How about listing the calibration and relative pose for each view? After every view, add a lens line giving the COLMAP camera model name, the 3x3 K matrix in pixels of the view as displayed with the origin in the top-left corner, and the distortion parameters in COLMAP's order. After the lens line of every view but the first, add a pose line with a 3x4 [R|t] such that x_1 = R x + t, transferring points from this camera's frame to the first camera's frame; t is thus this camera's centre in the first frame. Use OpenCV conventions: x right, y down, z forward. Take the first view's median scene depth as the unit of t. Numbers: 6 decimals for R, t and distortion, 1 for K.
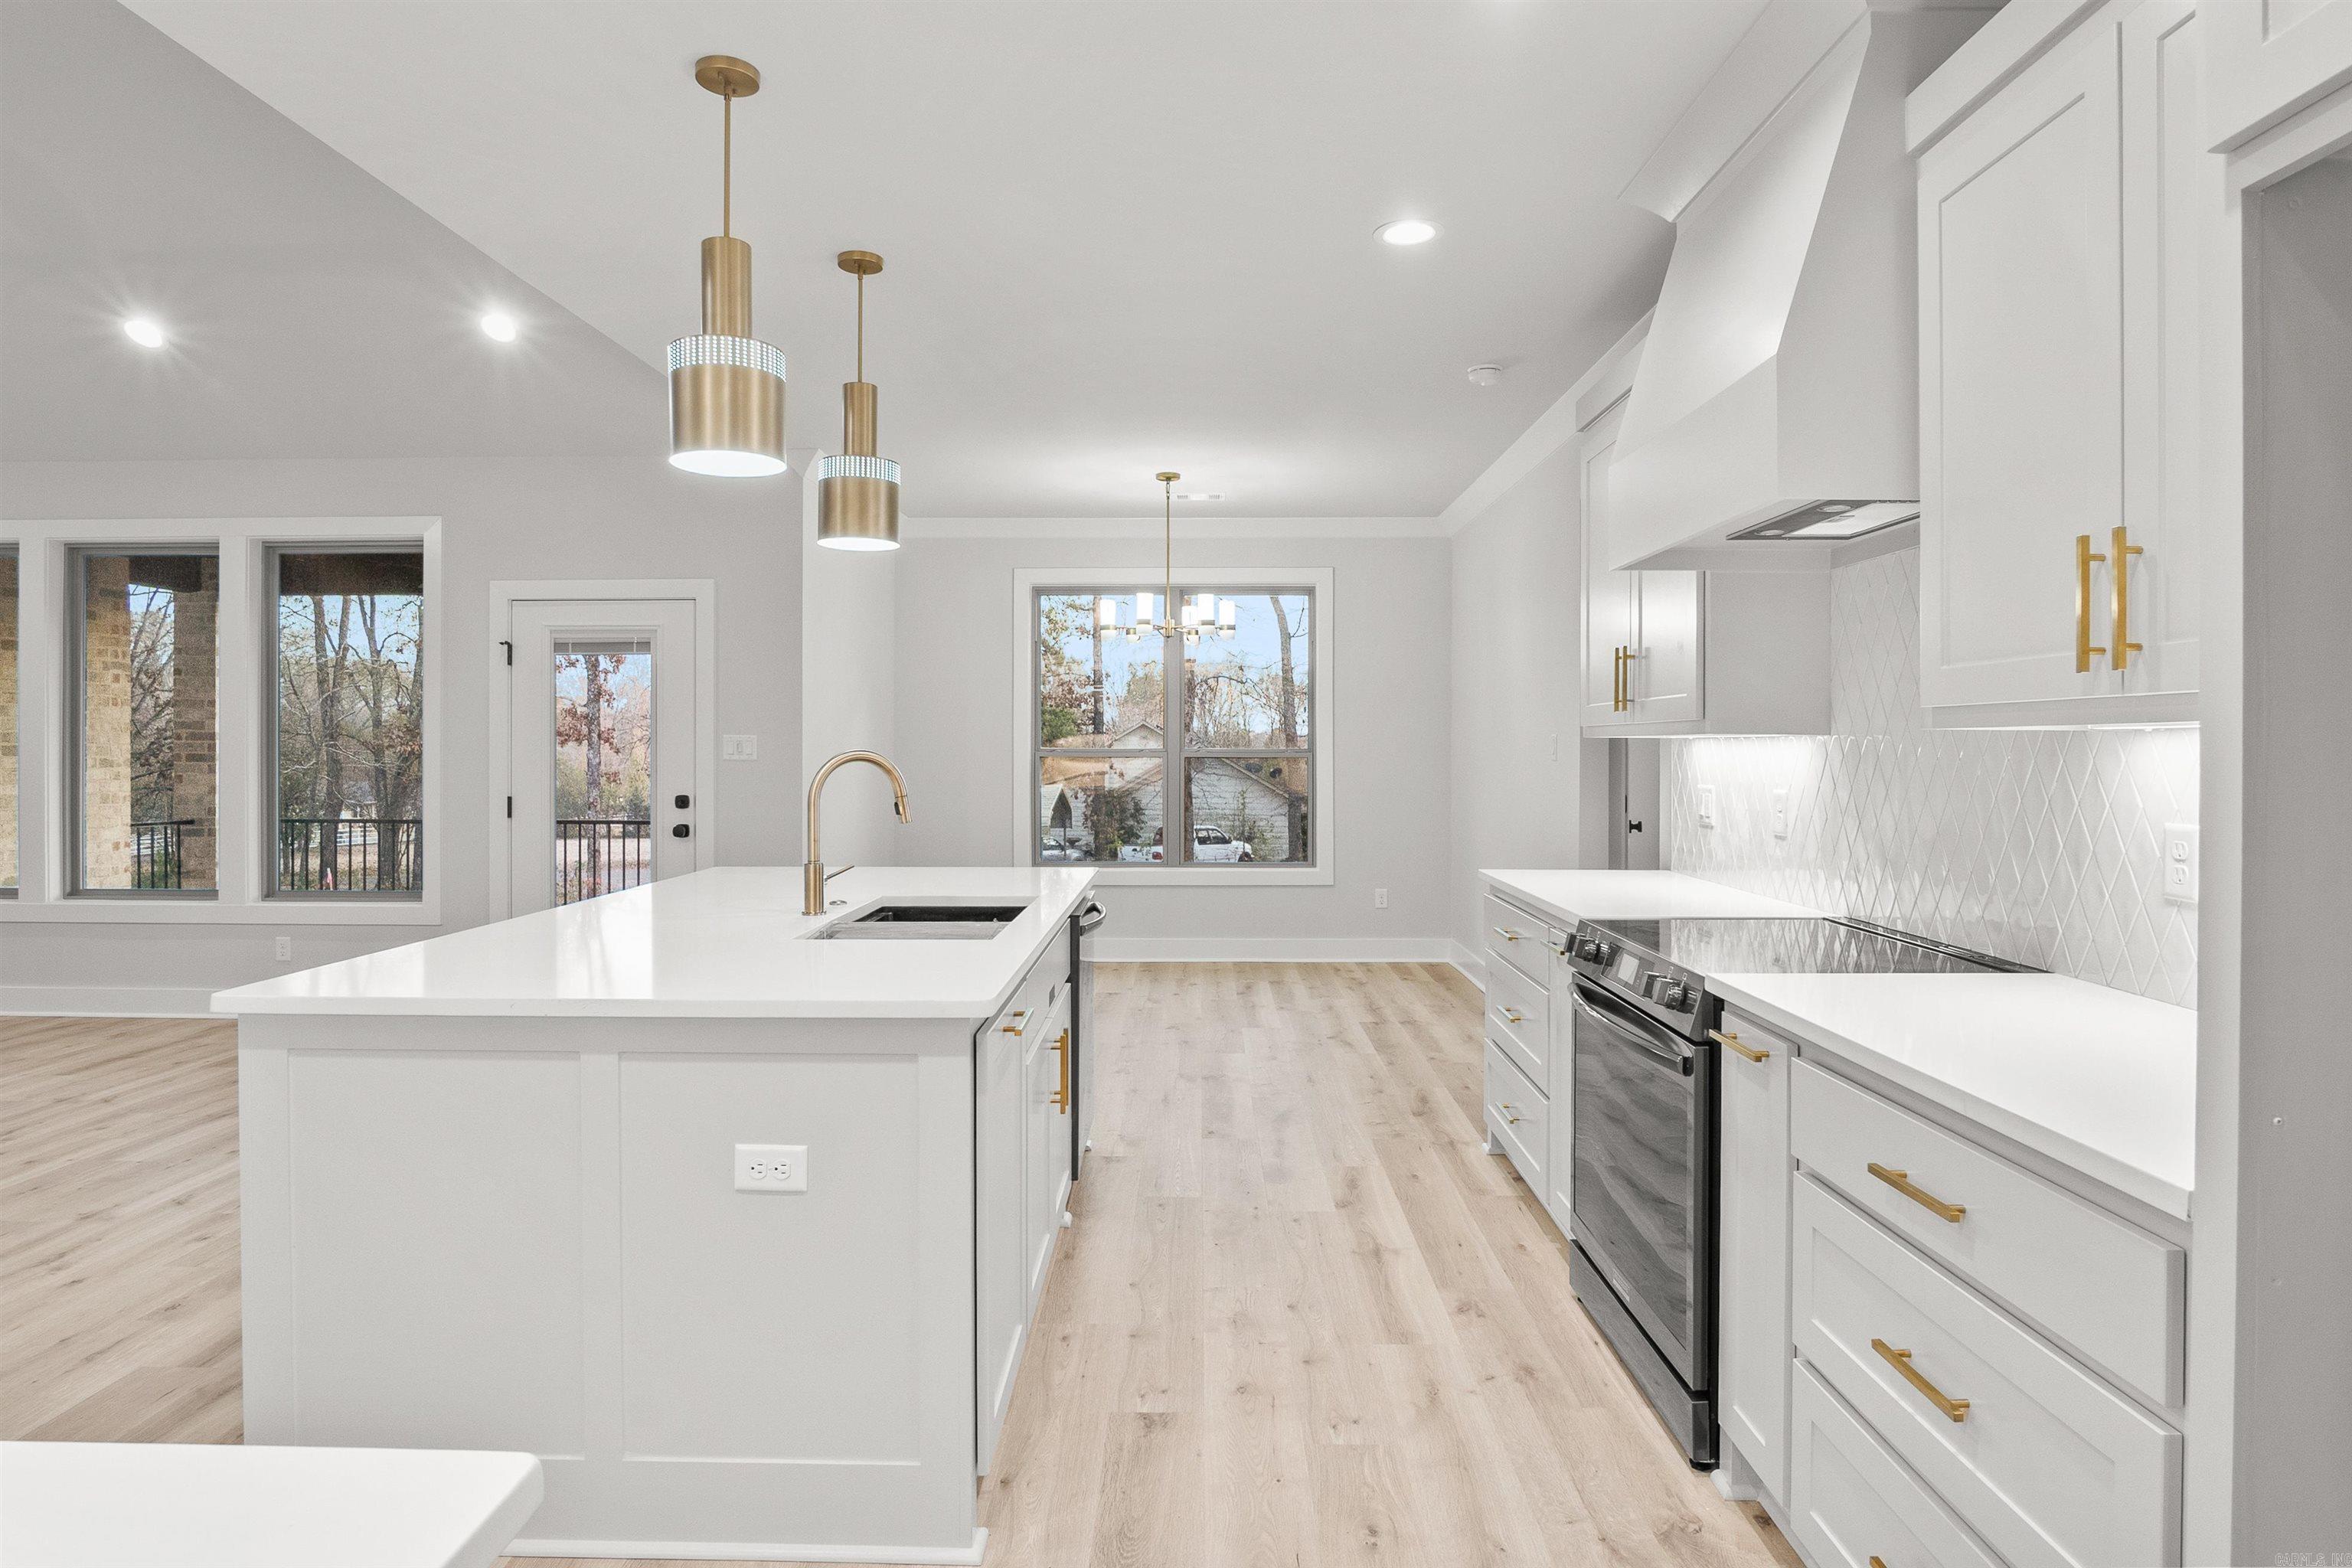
lens RADIAL K [[1265.4, 0, 1190.6], [0, 1265.4, 751.5], [0, 0, 1]] dist [-0.031488, 0.005533]
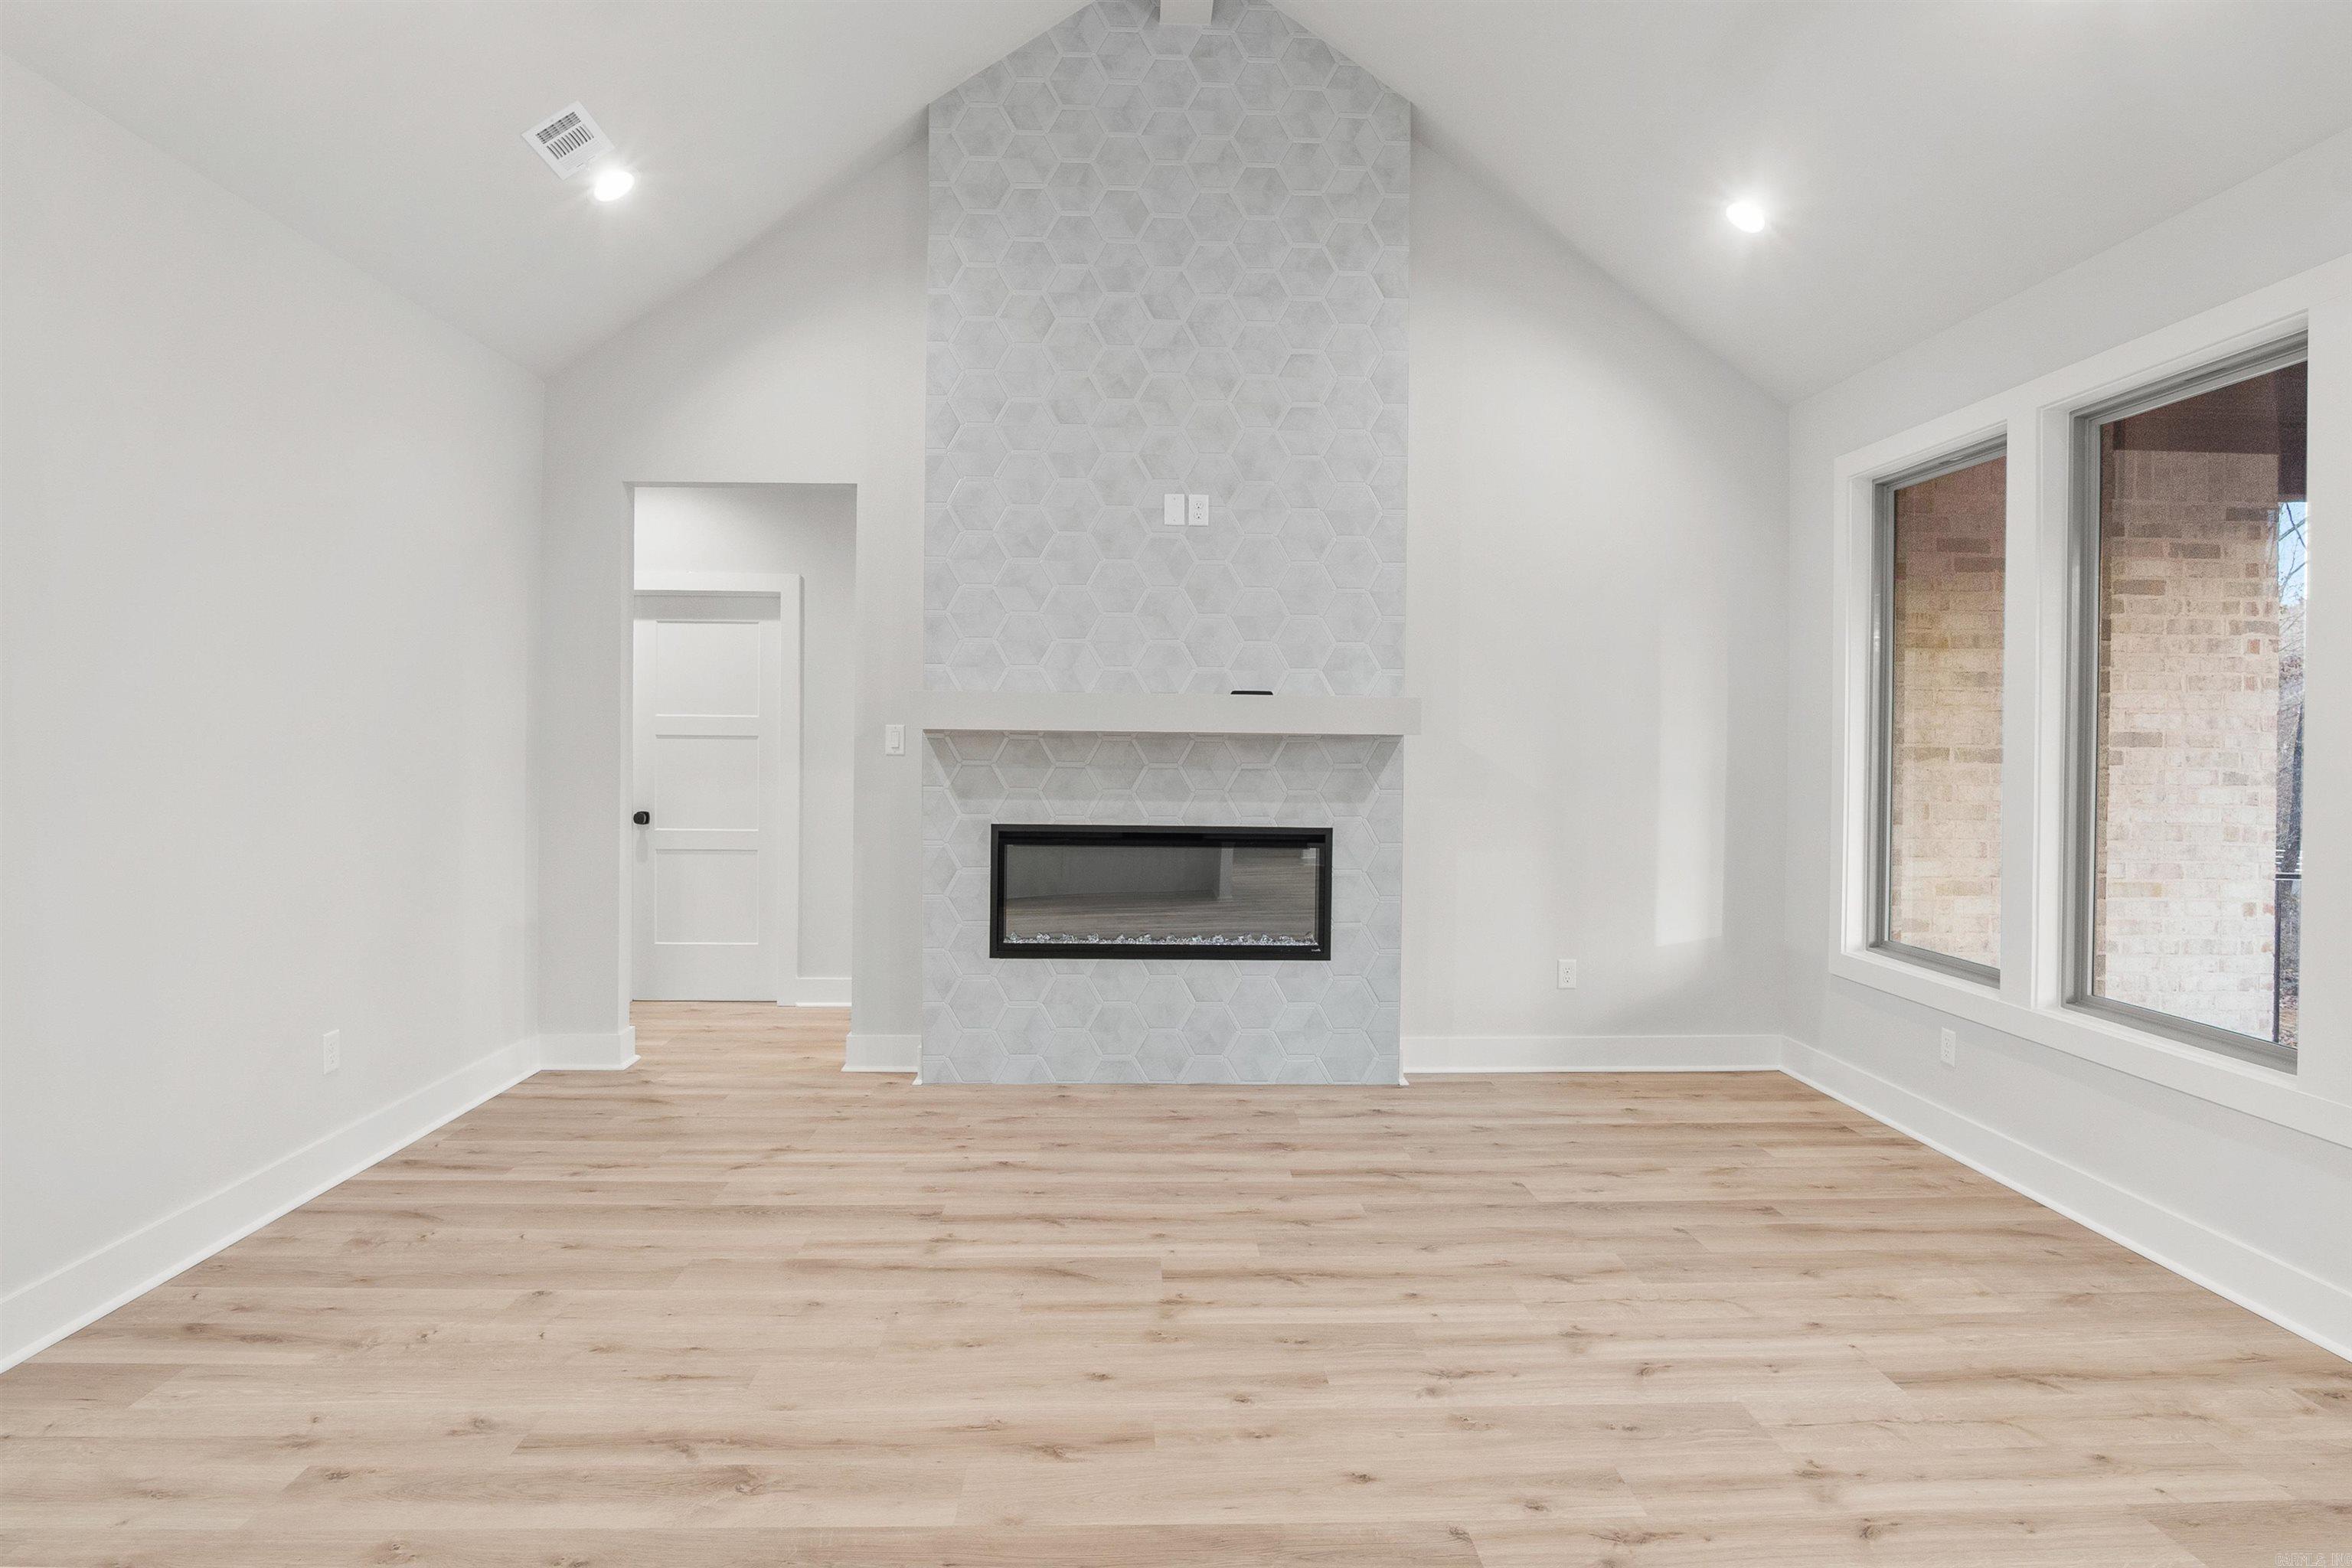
lens RADIAL K [[1265.4, 0, 1171.4], [0, 1265.4, 748.2], [0, 0, 1]] dist [-0.031488, 0.005533]
pose [[0.039603, 0.006200, -0.999196, -0.327016], [-0.013959, 0.999887, 0.005651, -0.003363], [0.999118, 0.013724, 0.039685, 0.544861]]
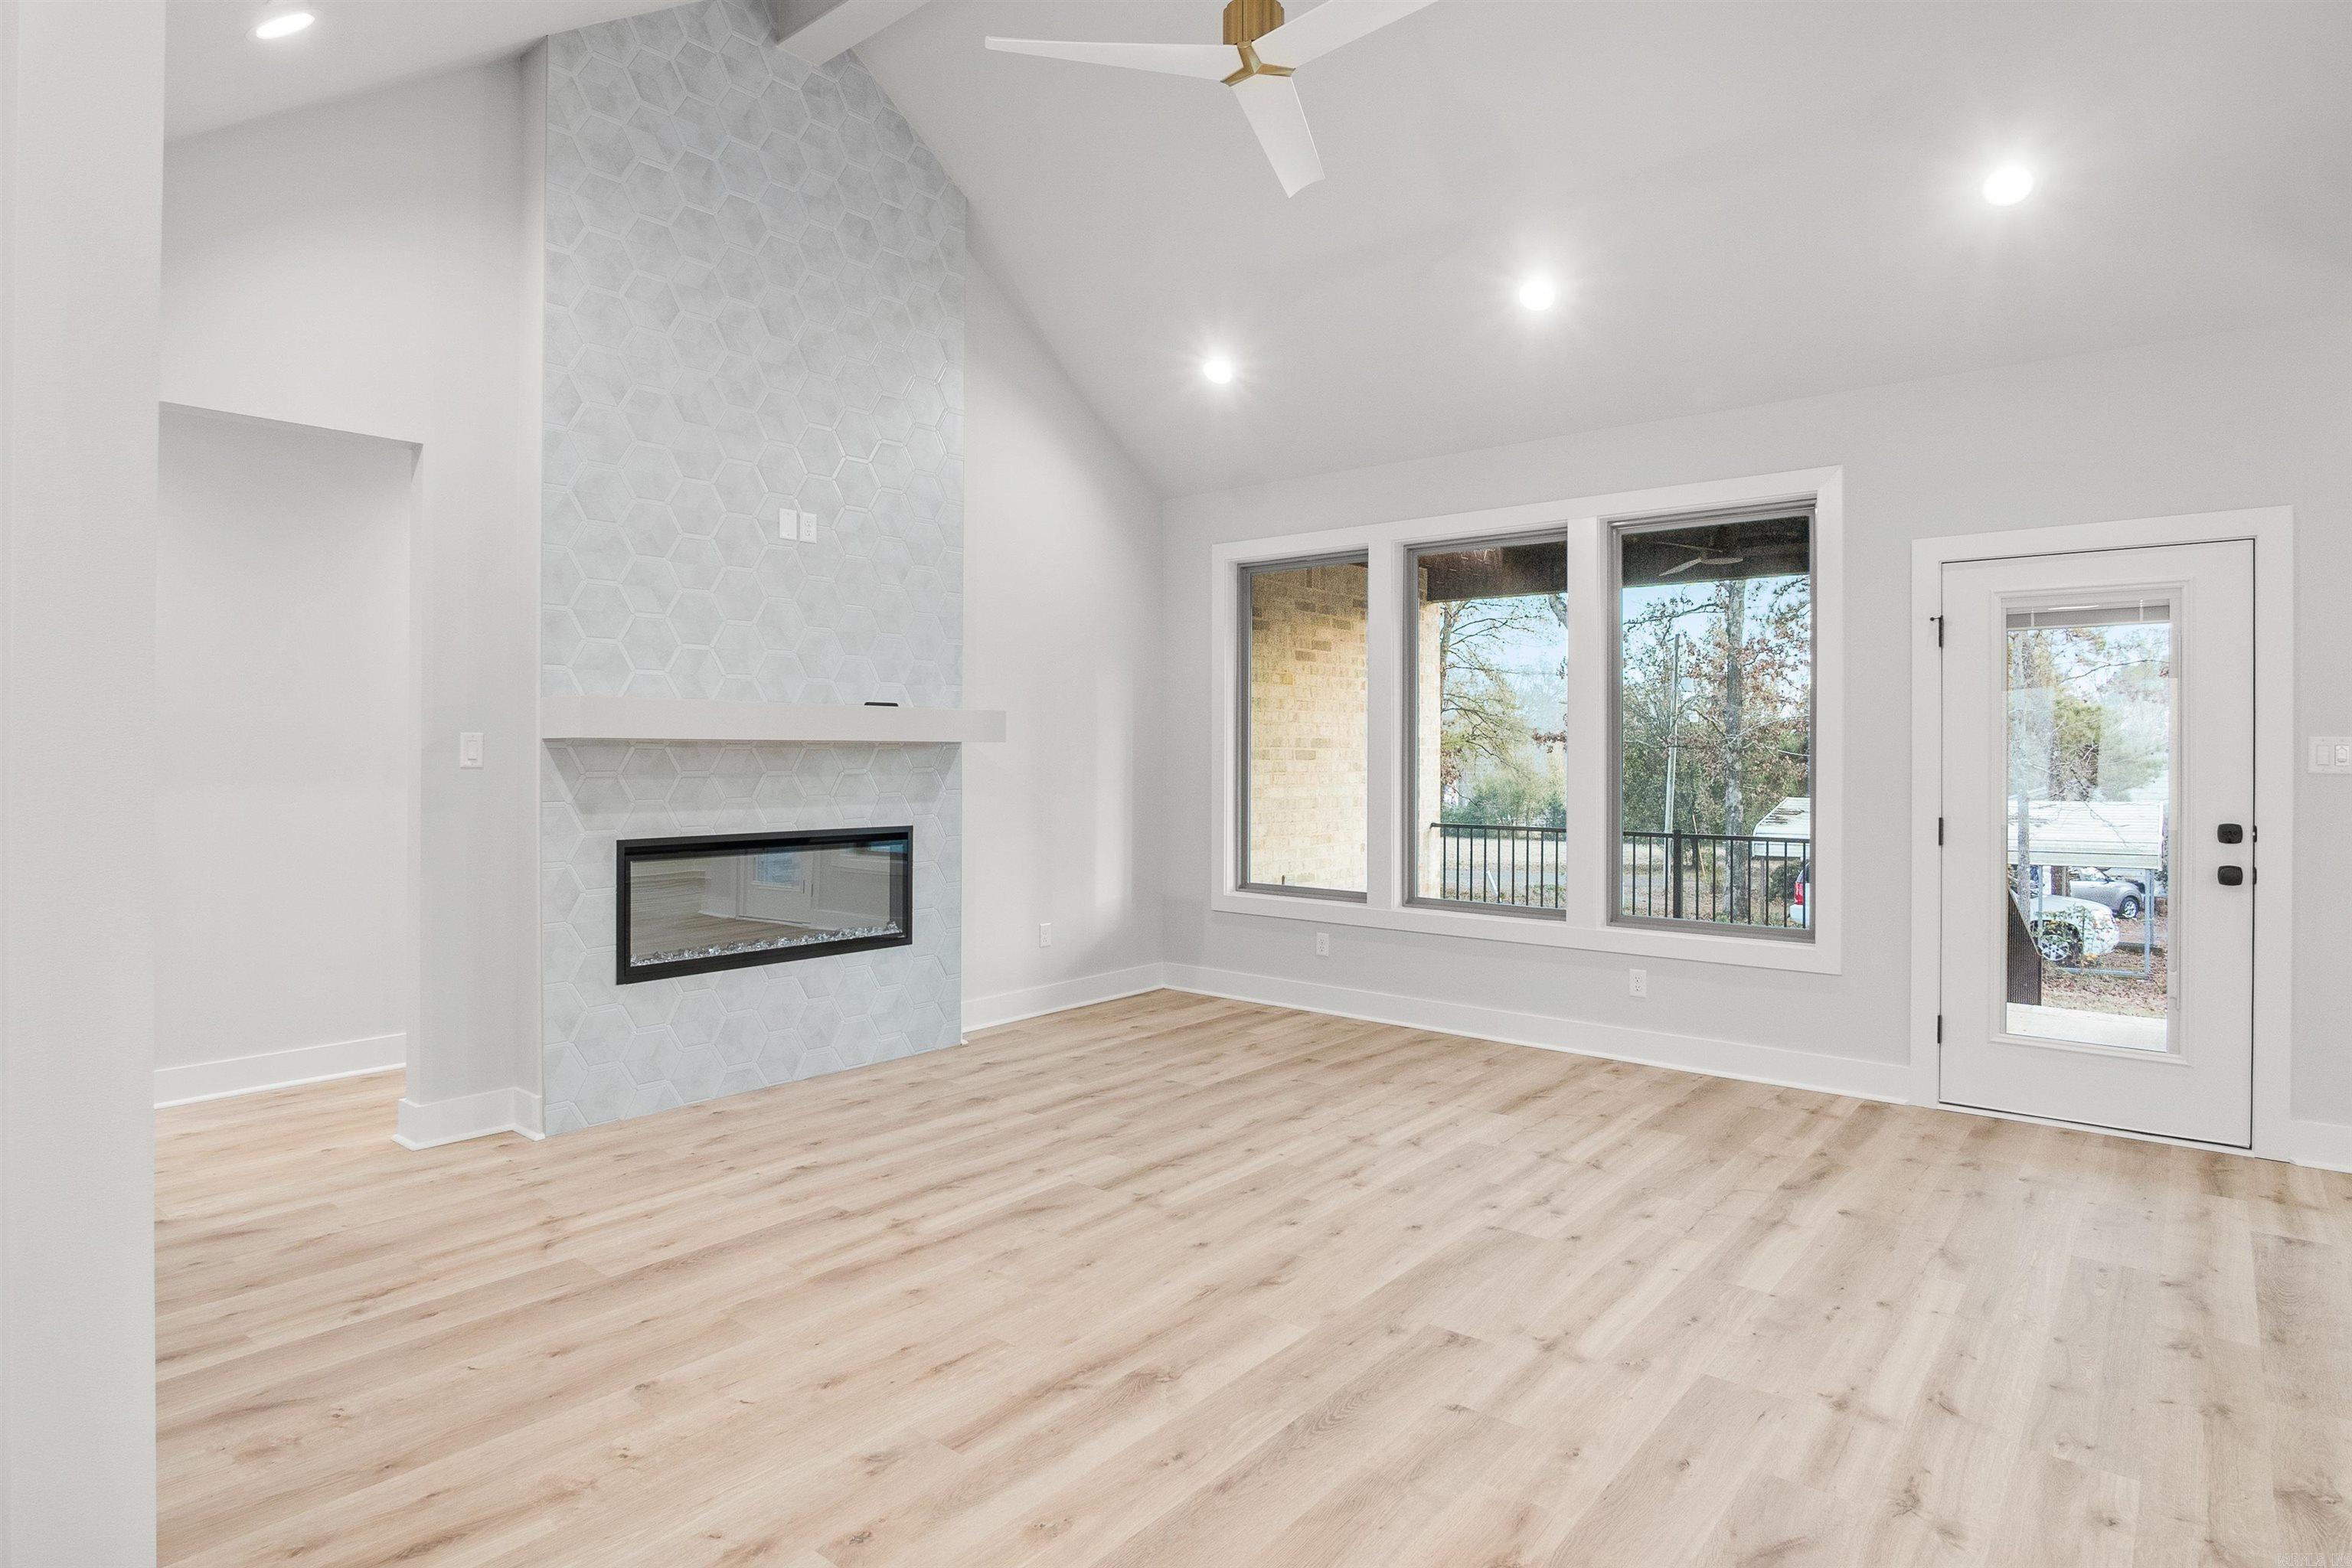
lens RADIAL K [[1265.4, 0, 1153.2], [0, 1265.4, 750.0], [0, 0, 1]] dist [-0.031488, 0.005533]
pose [[0.763990, 0.001221, -0.645227, -0.415274], [-0.004548, 0.999984, -0.003492, -0.000932], [0.645212, 0.005602, 0.763983, 0.103380]]
